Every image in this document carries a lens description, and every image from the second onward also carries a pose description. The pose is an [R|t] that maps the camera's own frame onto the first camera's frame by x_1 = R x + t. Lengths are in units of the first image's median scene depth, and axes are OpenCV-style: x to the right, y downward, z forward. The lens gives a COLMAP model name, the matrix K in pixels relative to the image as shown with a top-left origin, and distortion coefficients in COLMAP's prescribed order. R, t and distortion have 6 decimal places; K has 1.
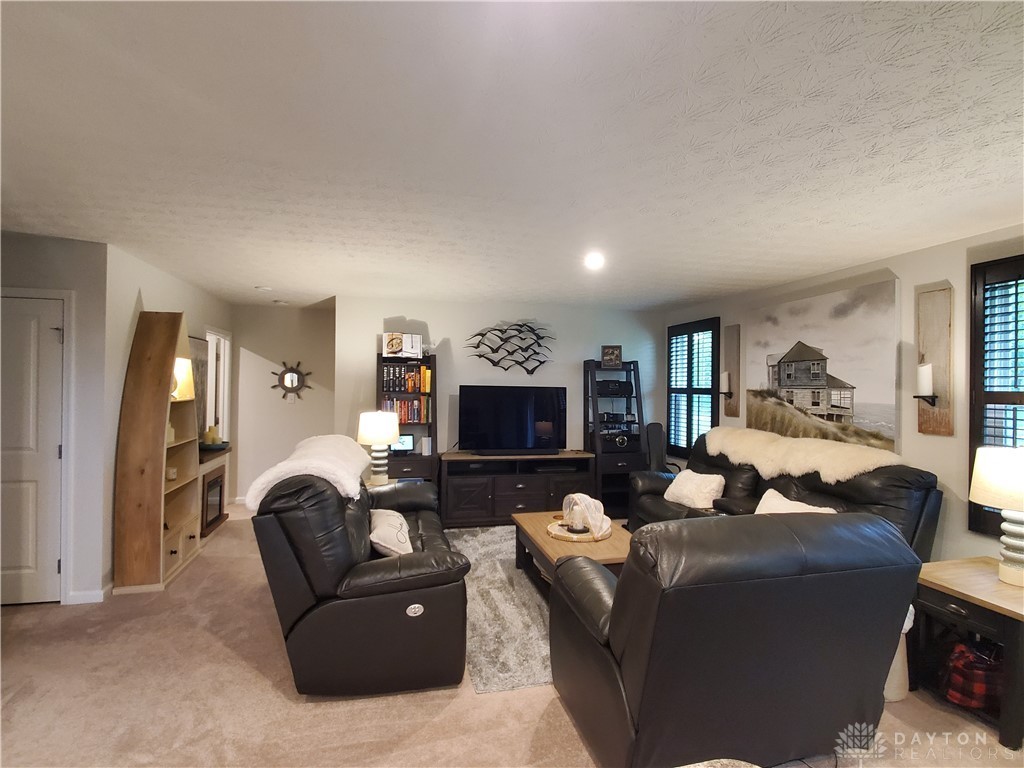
lens RADIAL K [[521.8, 0, 512.0], [0, 521.8, 384.0], [0, 0, 1]] dist [-0.004769, -0.001378]
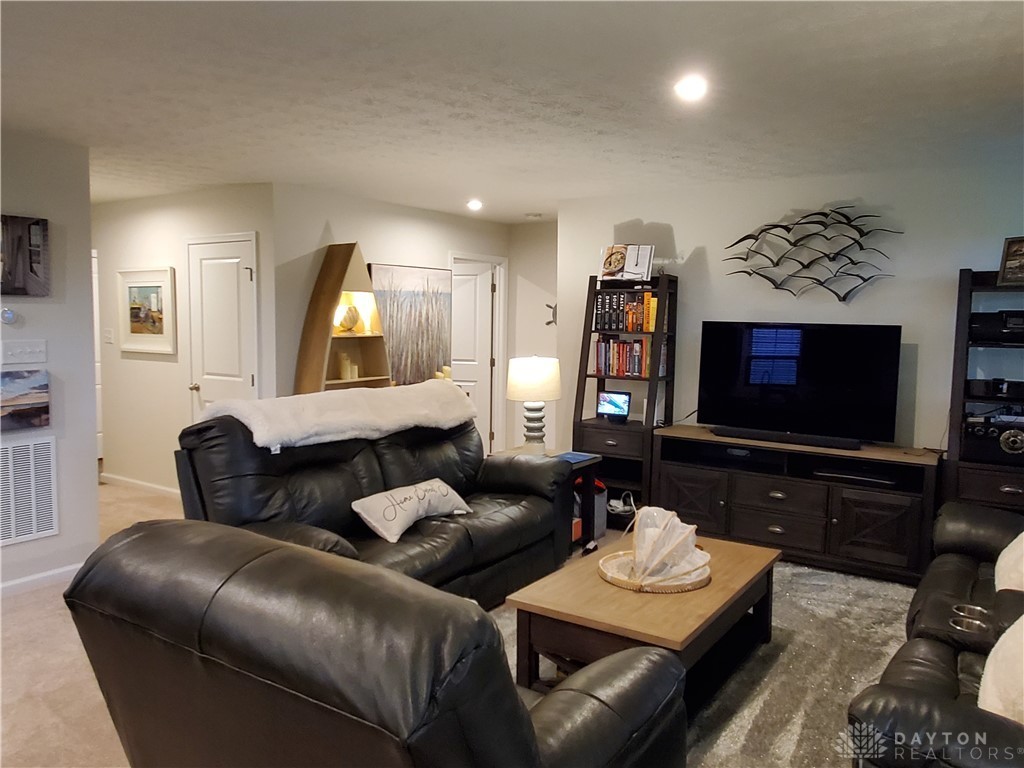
lens RADIAL K [[753.4, 0, 528.4], [0, 753.4, 380.8], [0, 0, 1]] dist [-0.055961, 0.123181]
pose [[0.667618, 0.060534, -0.742039, 0.448872], [-0.001763, 0.996815, 0.079732, 0.002051], [0.744502, -0.051922, 0.665598, 0.241933]]
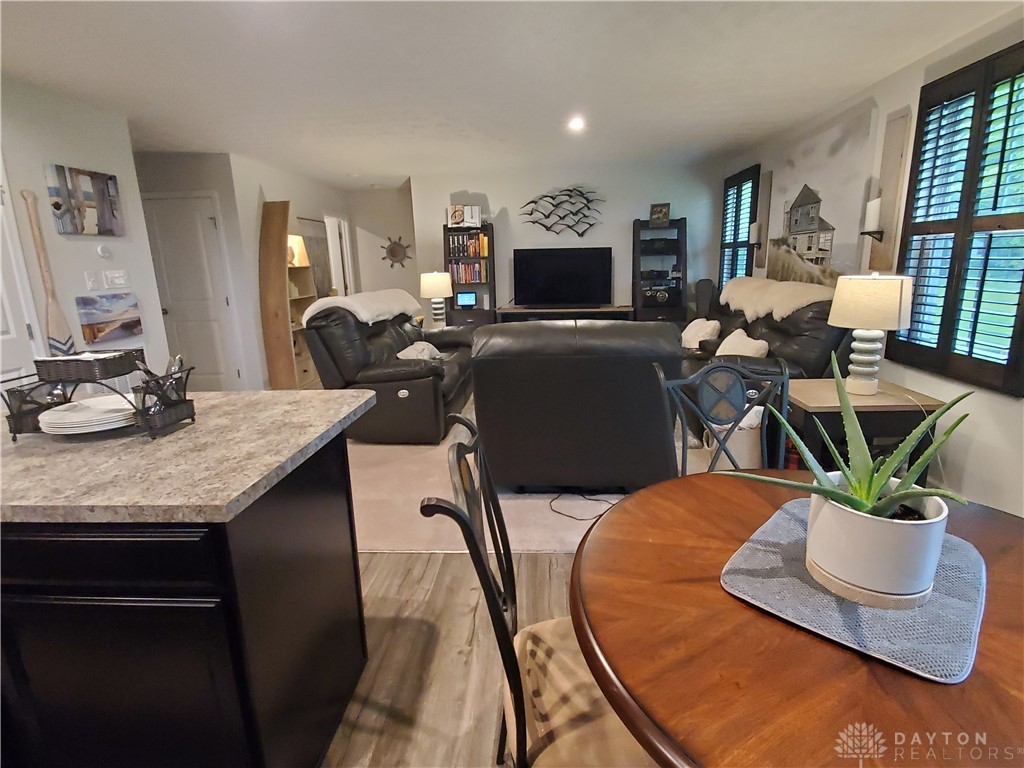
lens RADIAL K [[516.0, 0, 512.0], [0, 516.0, 384.0], [0, 0, 1]] dist [0.012874, -0.001027]
pose [[0.949815, 0.035317, -0.310813, 0.273909], [0.038737, 0.972679, 0.228901, 0.031822], [0.310405, -0.229454, 0.922496, -0.139874]]
